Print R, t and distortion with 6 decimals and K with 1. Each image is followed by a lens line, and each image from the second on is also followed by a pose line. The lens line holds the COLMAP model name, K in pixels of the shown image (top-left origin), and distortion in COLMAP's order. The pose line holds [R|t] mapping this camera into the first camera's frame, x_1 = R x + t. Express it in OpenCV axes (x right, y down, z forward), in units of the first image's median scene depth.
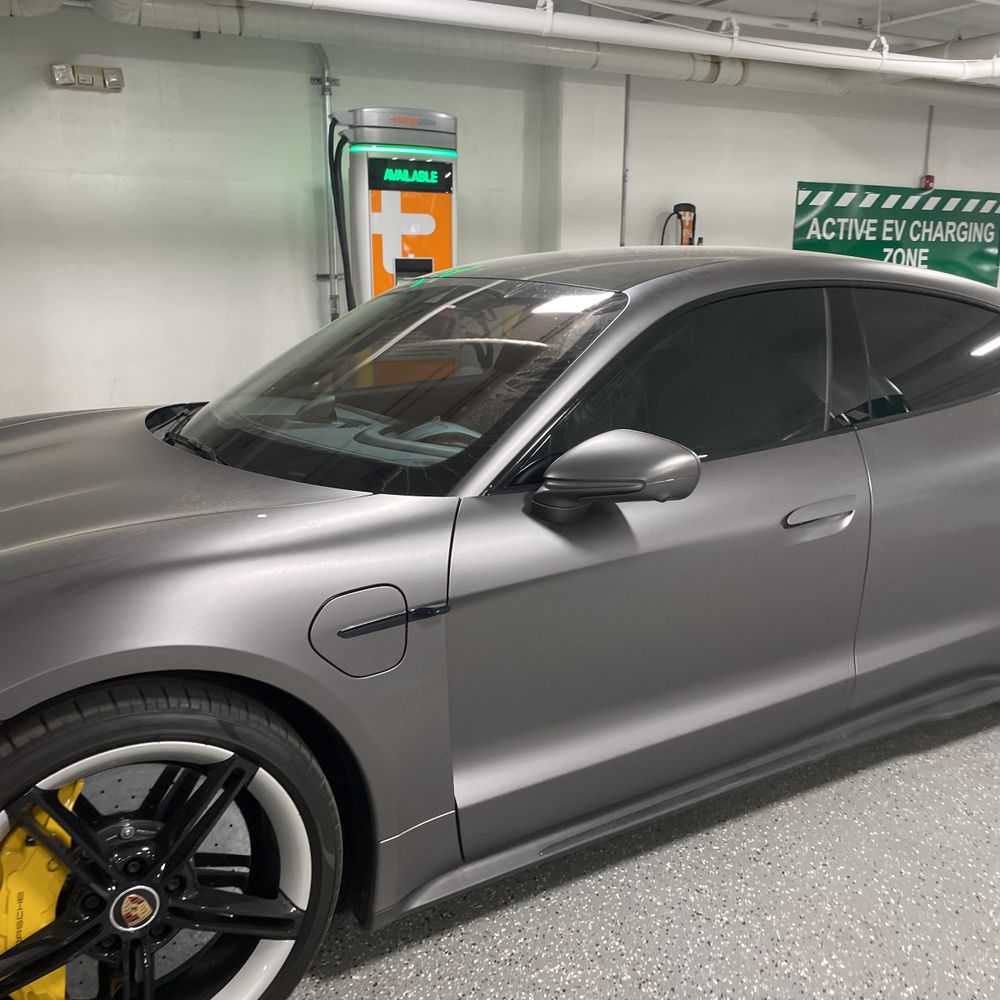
lens RADIAL K [[998.6, 0, 500.0], [0, 998.6, 500.0], [0, 0, 1]] dist [0.084349, -0.107859]
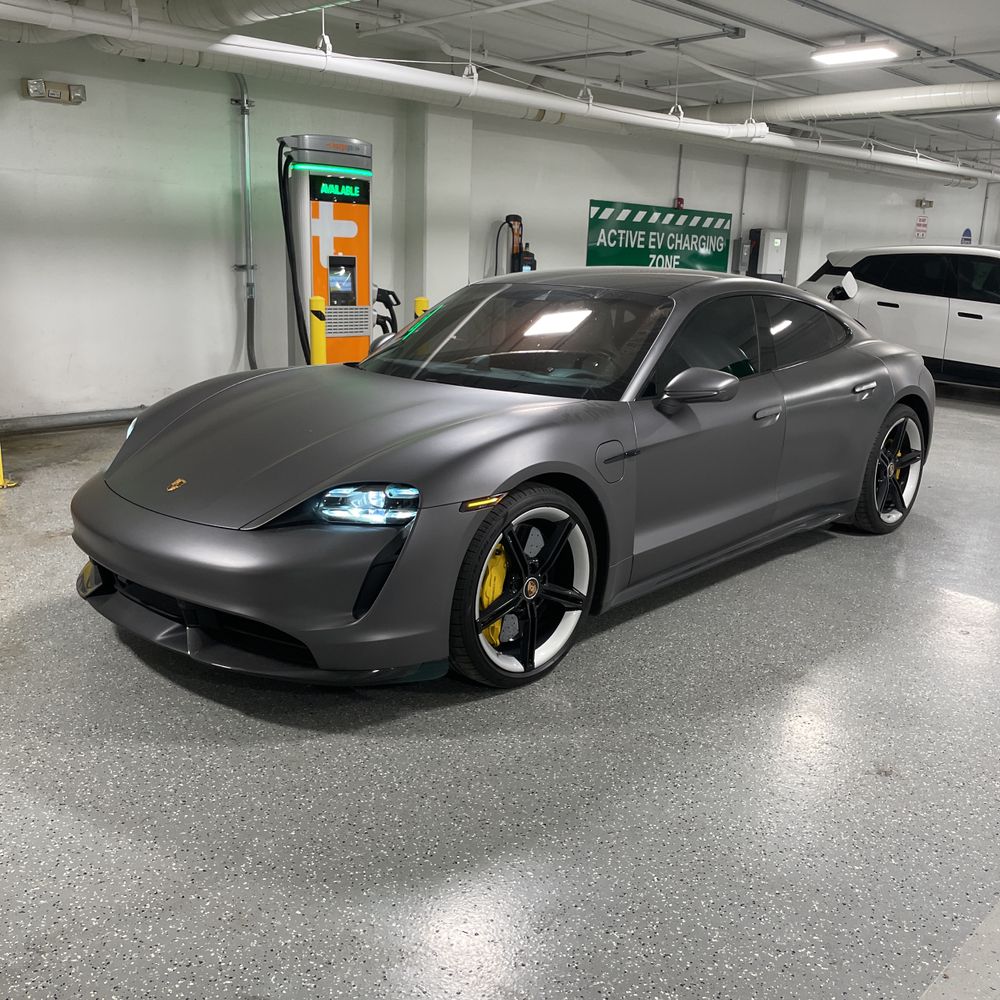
lens RADIAL K [[998.6, 0, 500.0], [0, 998.6, 500.0], [0, 0, 1]] dist [0.084349, -0.107859]
pose [[0.960491, -0.037948, 0.275711, -0.253483], [0.034021, 0.999240, 0.019014, 0.044589], [-0.276223, -0.008883, 0.961053, -0.255316]]
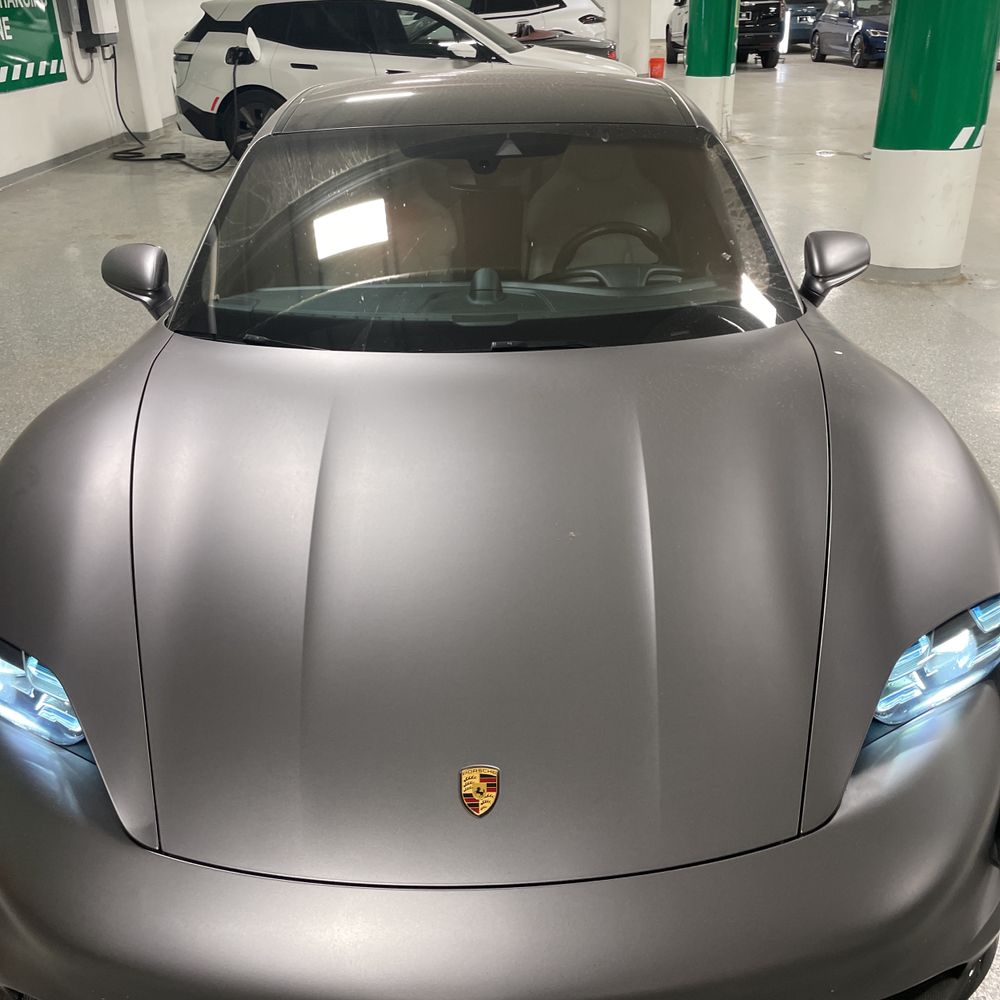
lens RADIAL K [[986.0, 0, 510.3], [0, 986.0, 519.6], [0, 0, 1]] dist [0.065796, -0.082840]
pose [[0.491401, -0.415032, 0.765685, -0.408204], [0.214172, 0.909743, 0.355666, -0.088076], [-0.844189, -0.010786, 0.535937, 0.178178]]
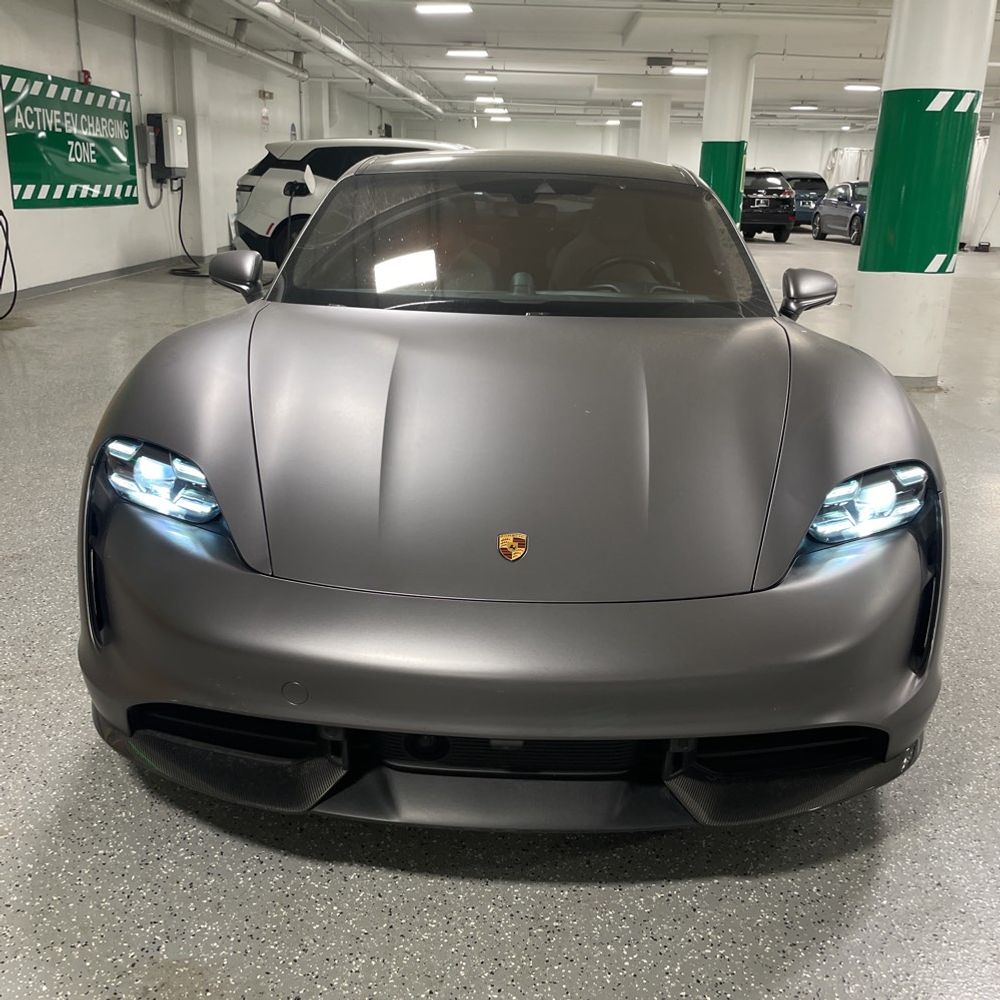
lens RADIAL K [[983.8, 0, 505.0], [0, 983.8, 516.1], [0, 0, 1]] dist [0.067686, -0.080029]
pose [[0.516590, -0.263133, 0.814798, -0.500353], [0.165641, 0.964343, 0.206410, -0.028106], [-0.840058, 0.028335, 0.541756, 0.146514]]
